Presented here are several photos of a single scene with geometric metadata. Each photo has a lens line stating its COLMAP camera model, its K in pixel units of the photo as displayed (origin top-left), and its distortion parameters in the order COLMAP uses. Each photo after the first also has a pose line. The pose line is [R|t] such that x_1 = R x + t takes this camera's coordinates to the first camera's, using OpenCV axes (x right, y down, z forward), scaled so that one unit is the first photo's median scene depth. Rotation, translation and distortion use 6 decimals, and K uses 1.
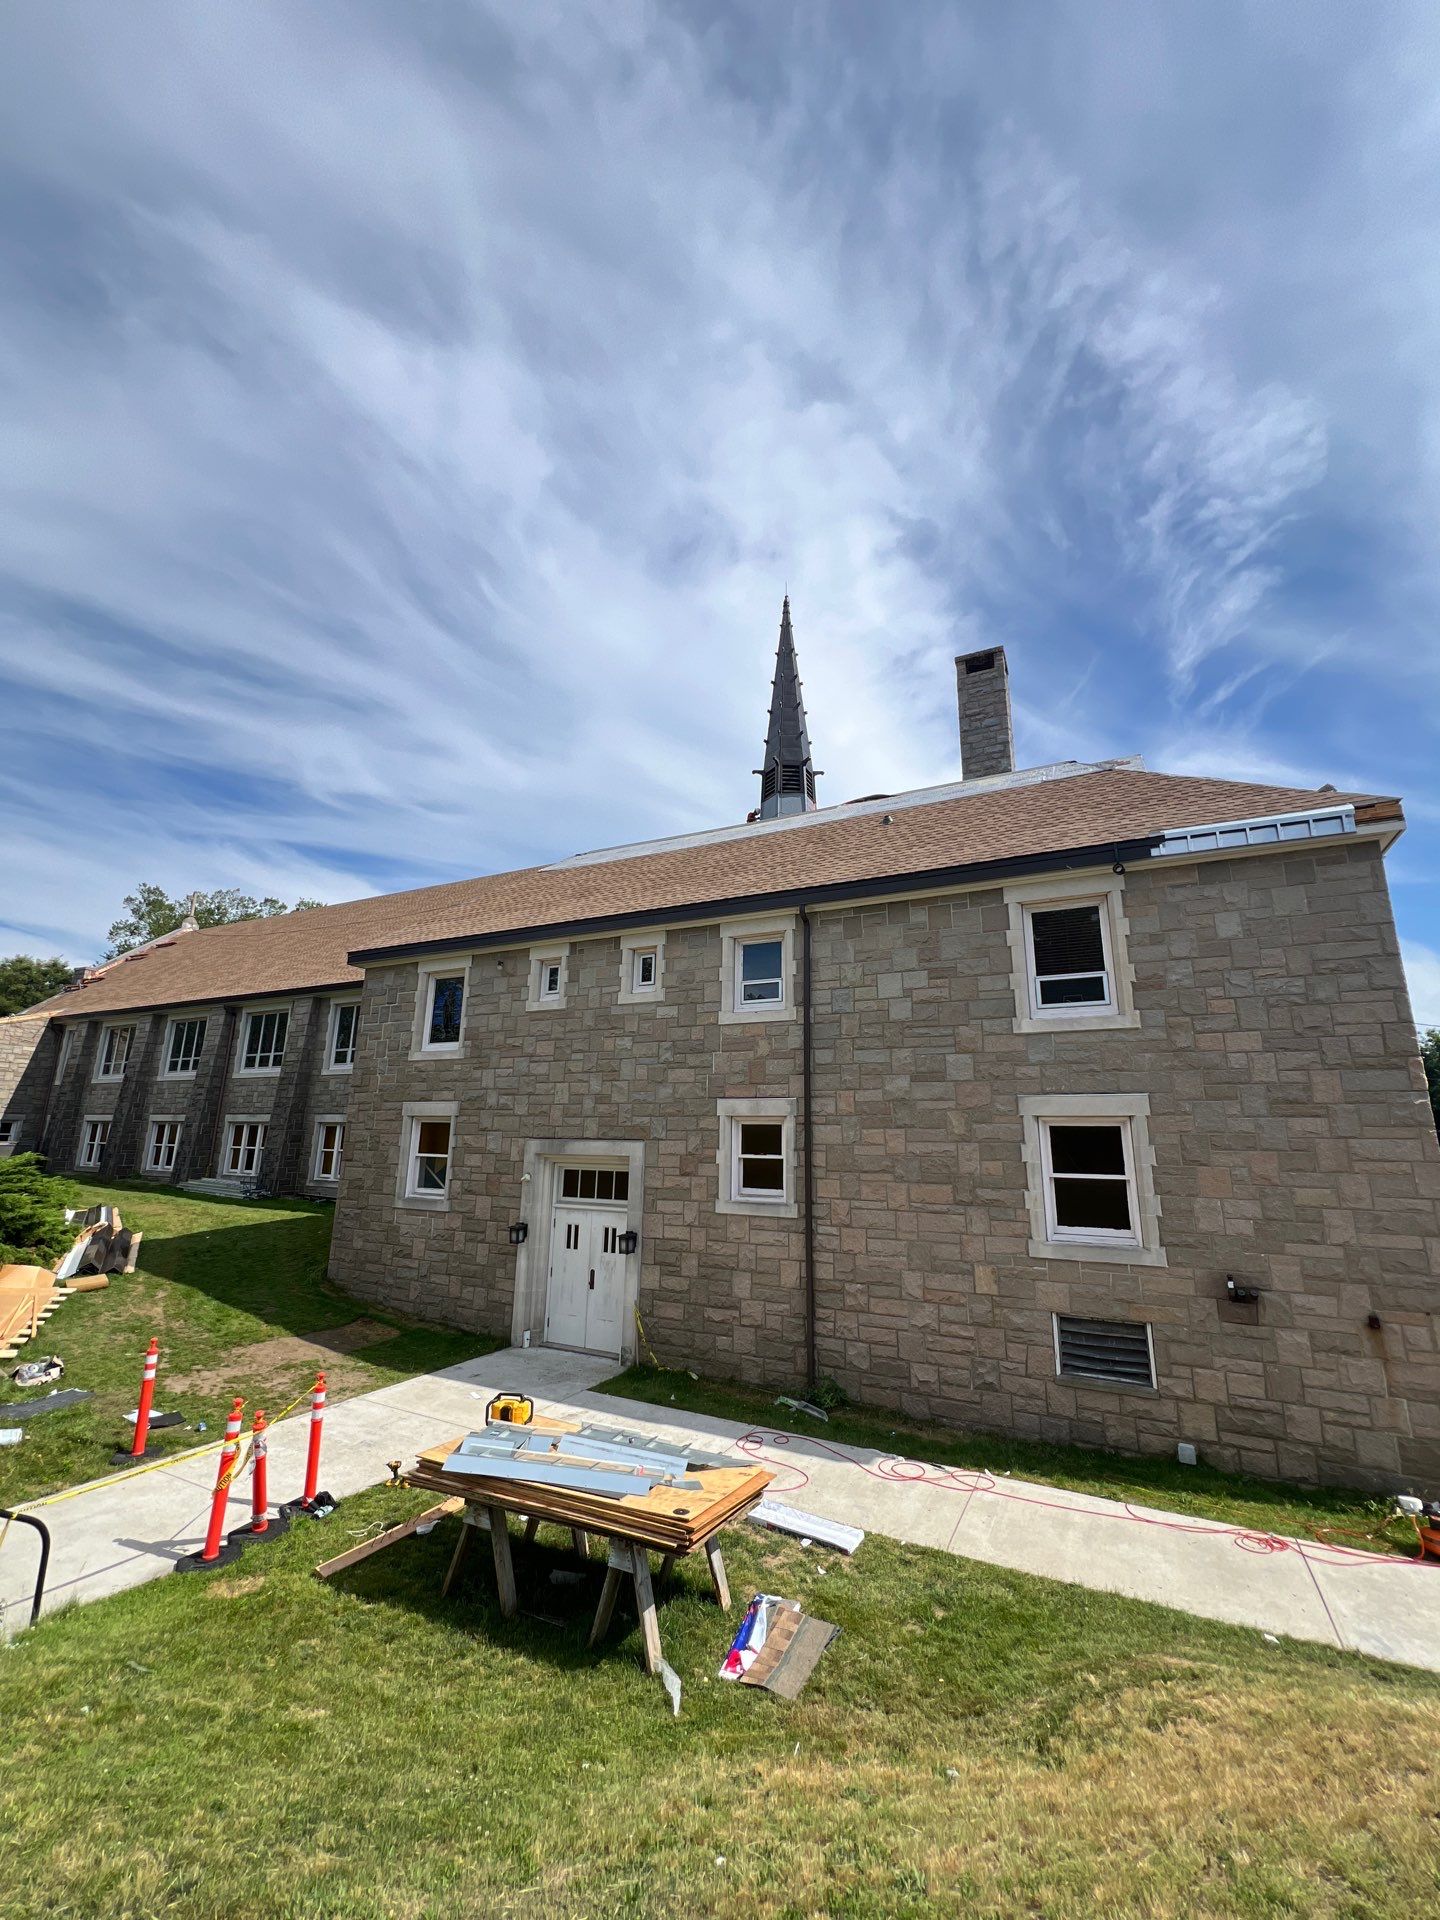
lens RADIAL K [[772.1, 0, 720.0], [0, 772.1, 960.0], [0, 0, 1]] dist [-0.001201, 0.000393]
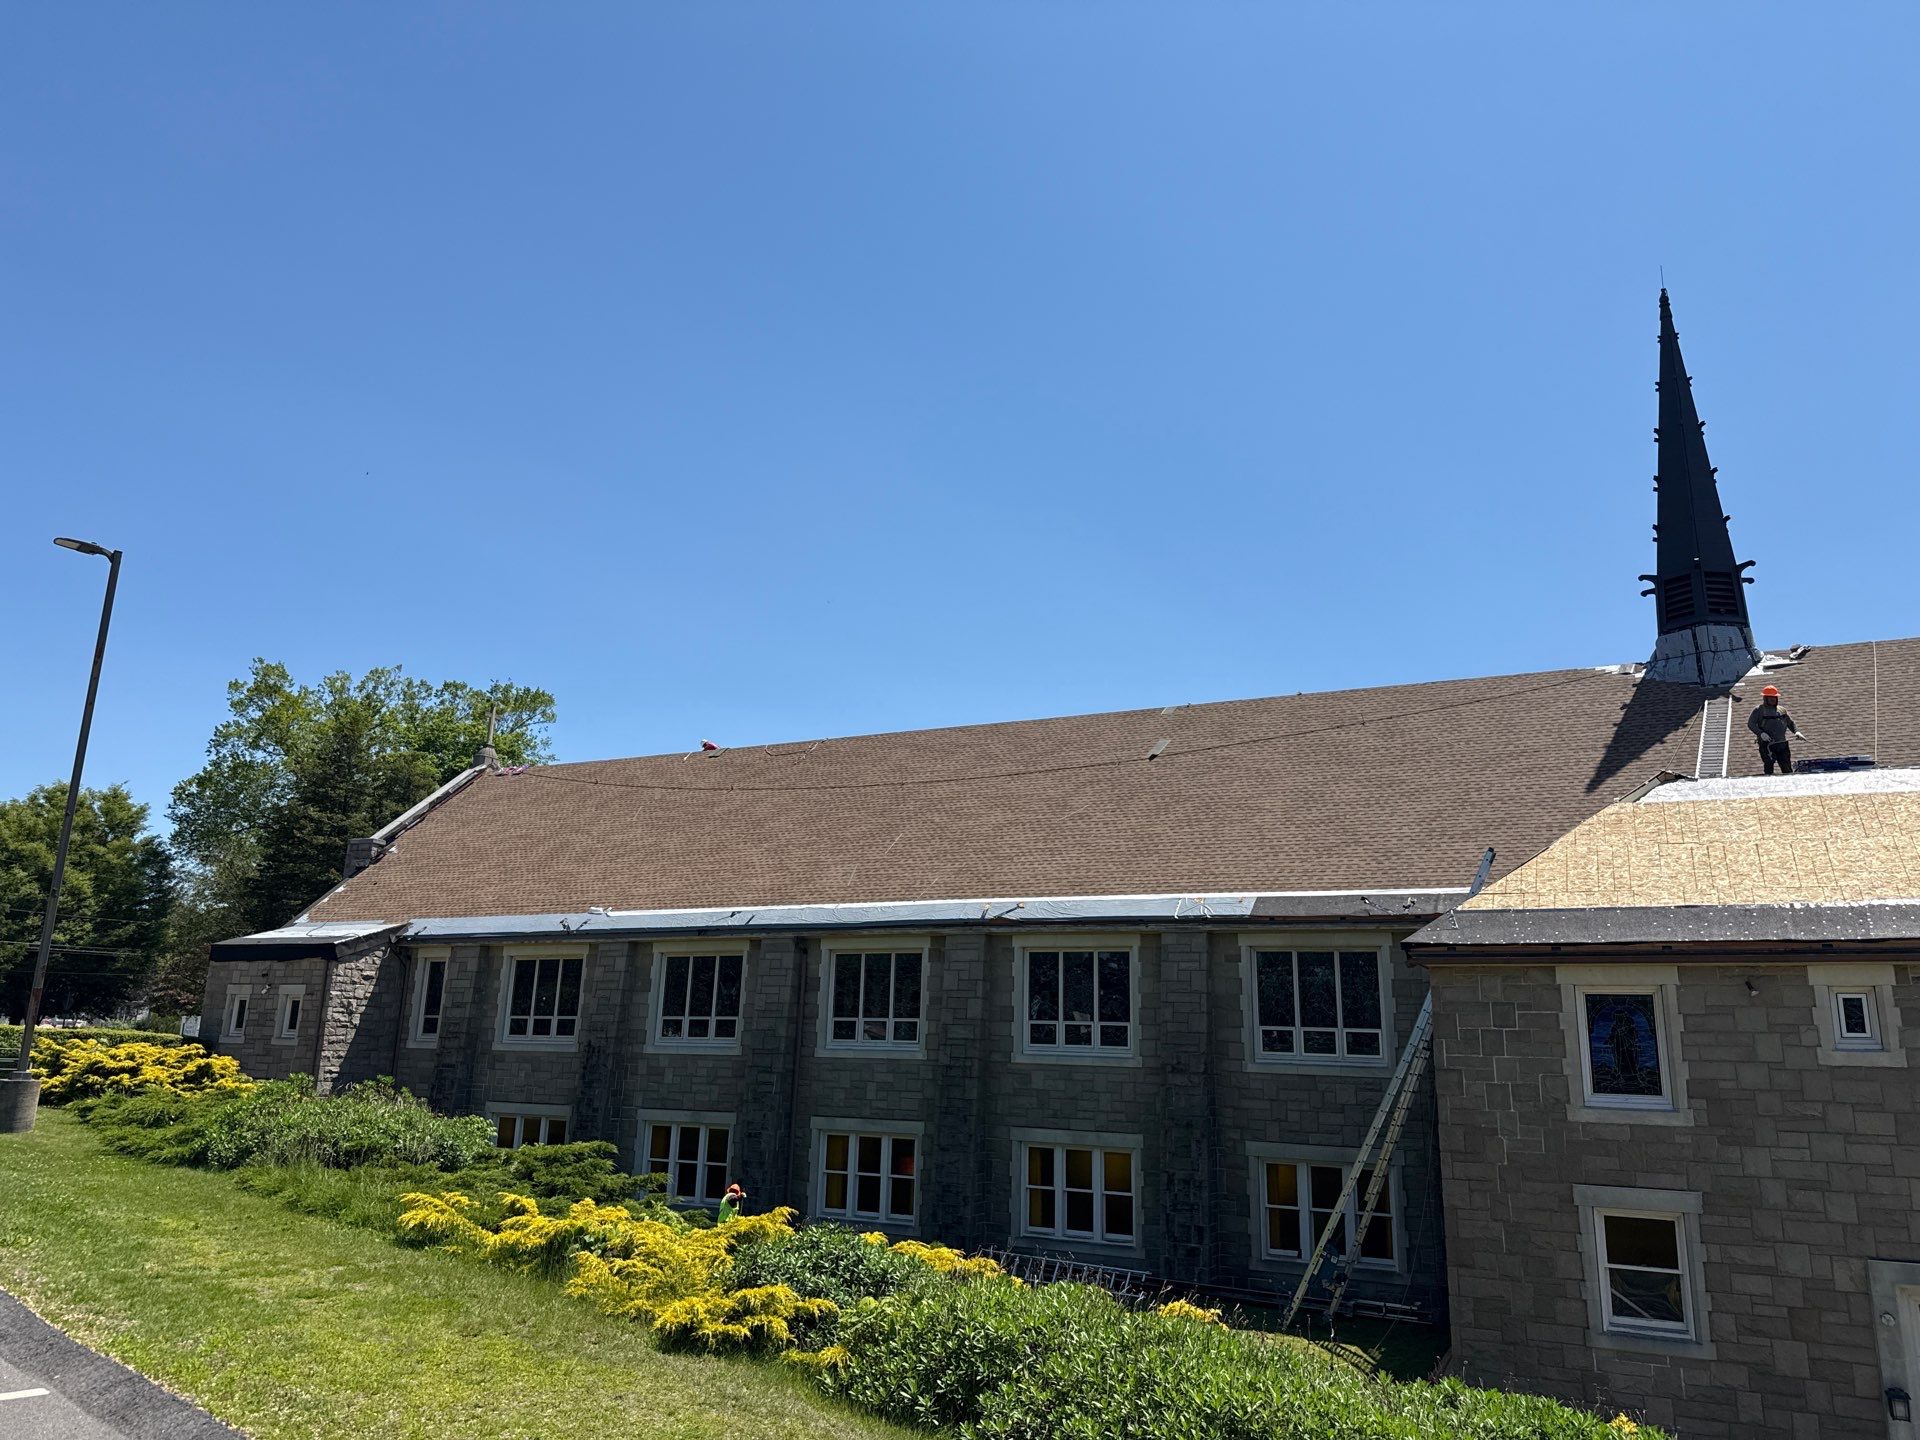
lens RADIAL K [[1355.2, 0, 950.3], [0, 1355.2, 704.3], [0, 0, 1]] dist [0.048563, -0.057857]
pose [[0.999920, 0.011647, -0.004956, -1.220257], [-0.011768, 0.999615, -0.025110, -0.253654], [0.004662, 0.025166, 0.999672, -0.262041]]
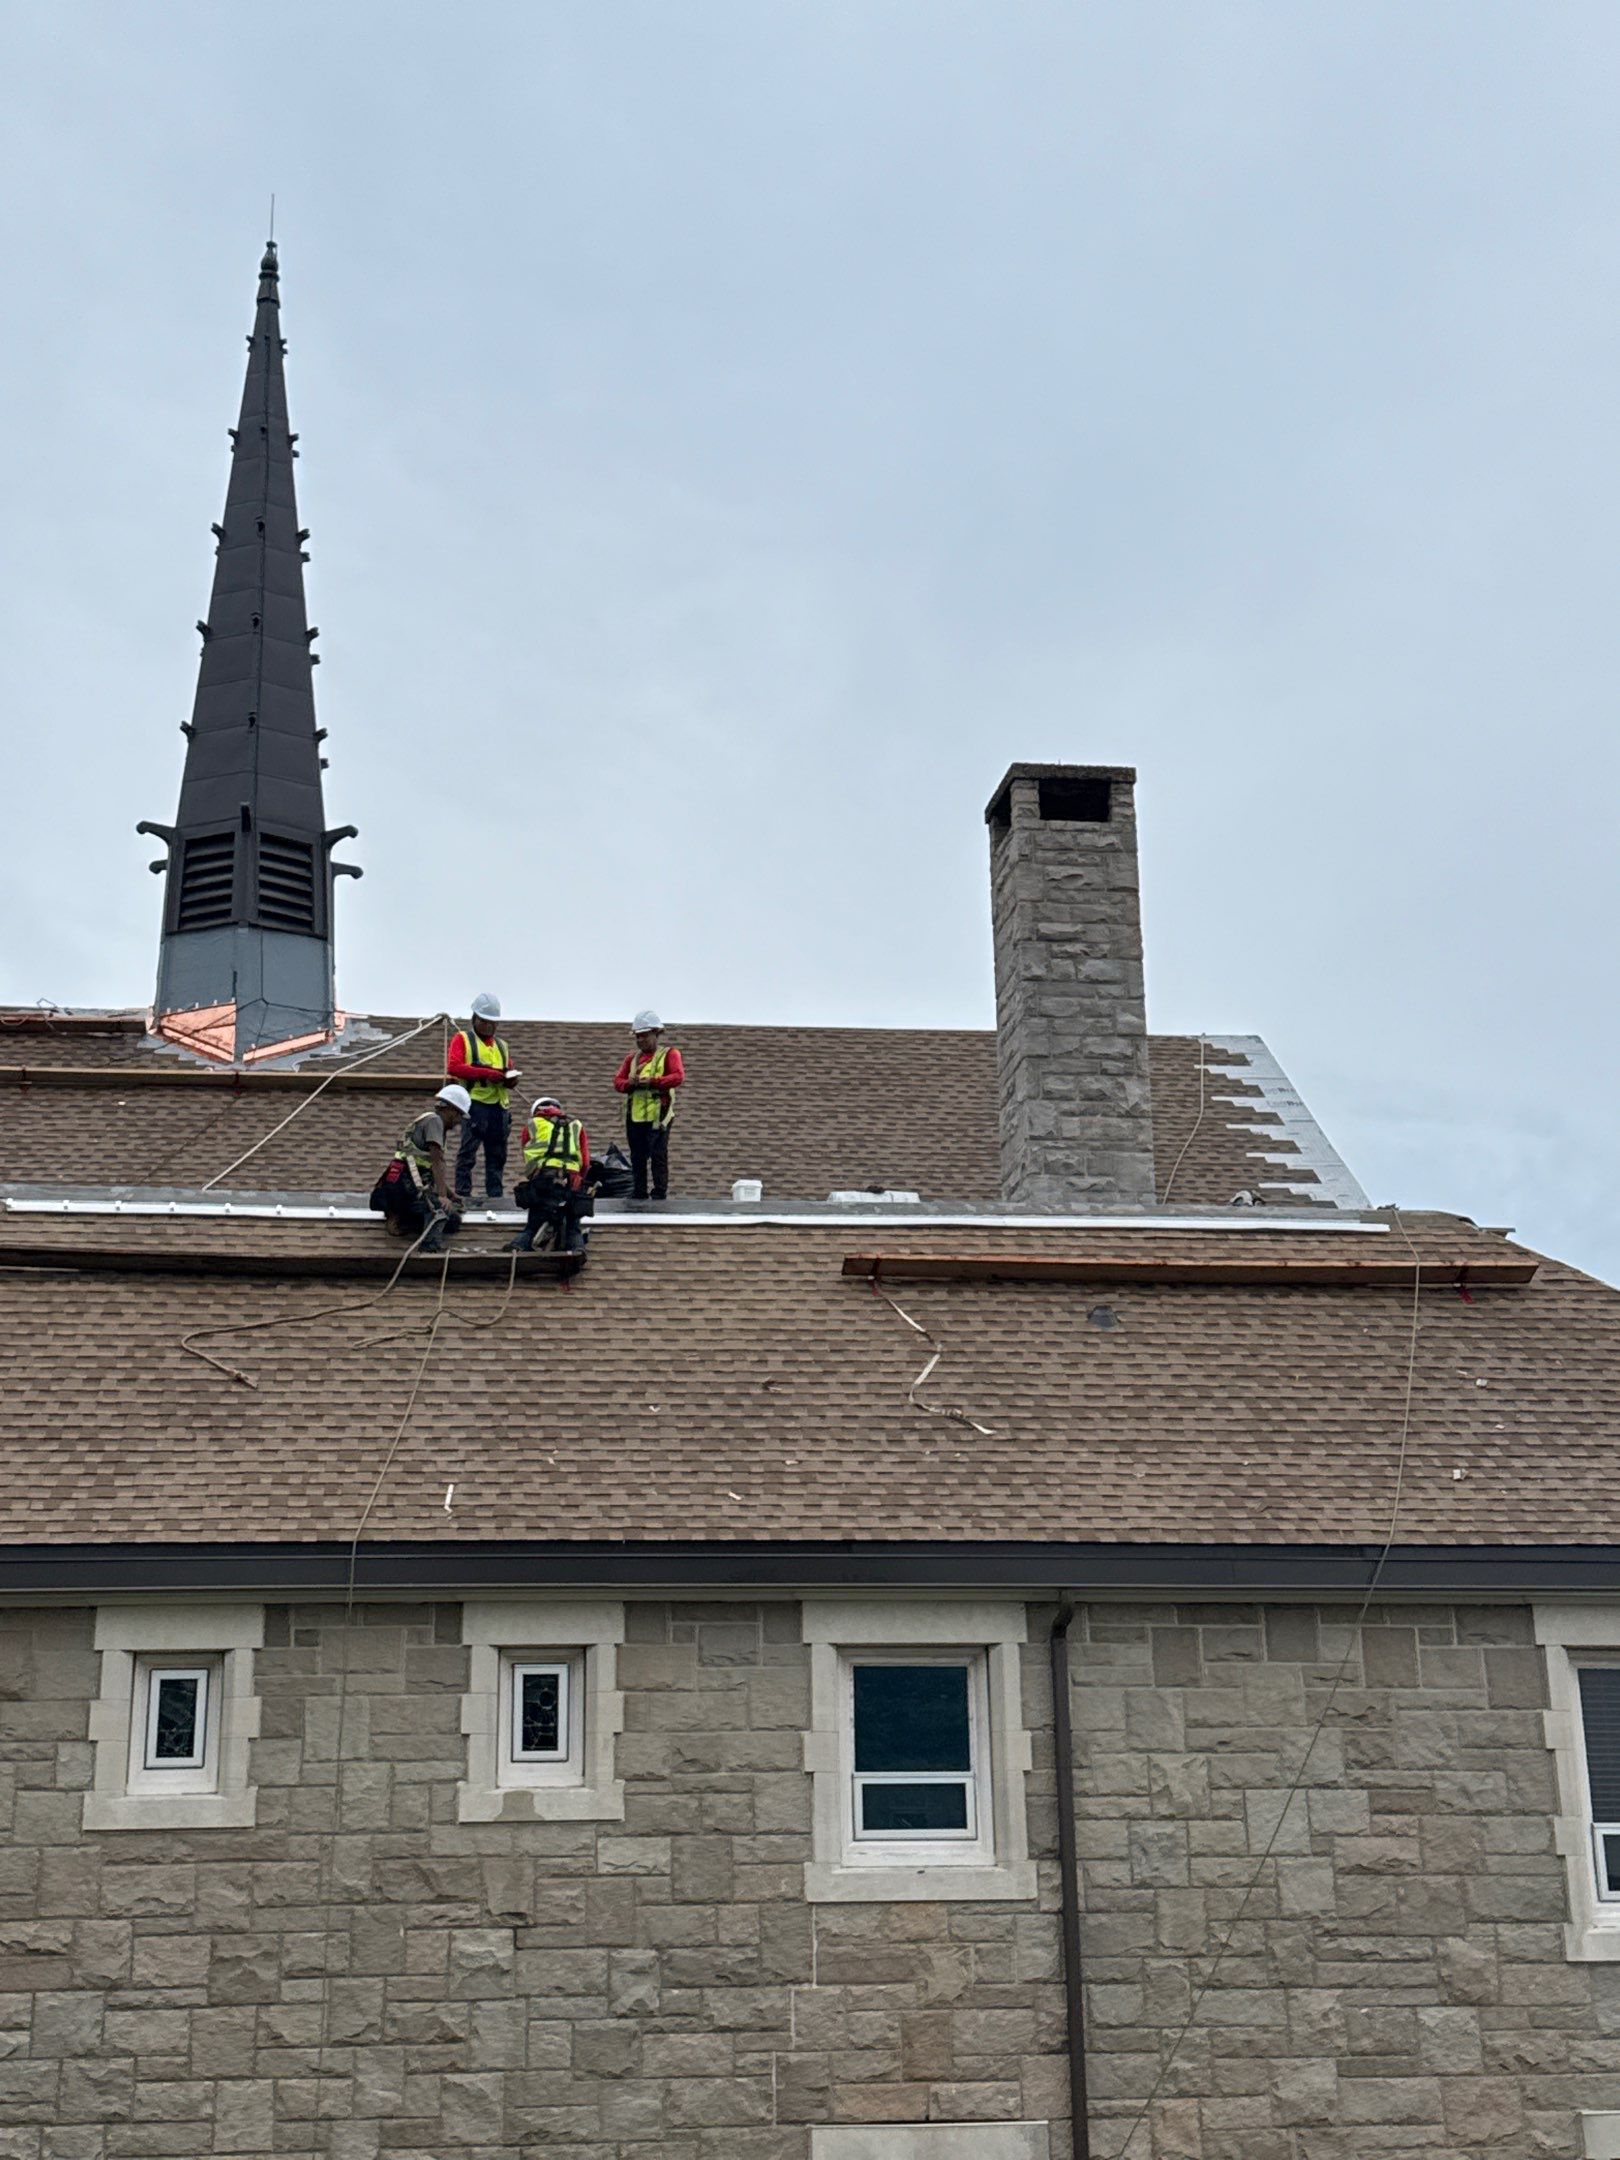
lens RADIAL K [[2908.8, 0, 810.0], [0, 2908.8, 1080.0], [0, 0, 1]] dist [0.127367, -0.089405]
pose [[0.822414, 0.134367, 0.552793, -0.831407], [-0.100878, 0.990752, -0.090741, -0.175527], [-0.559874, 0.018862, 0.828363, -0.135824]]
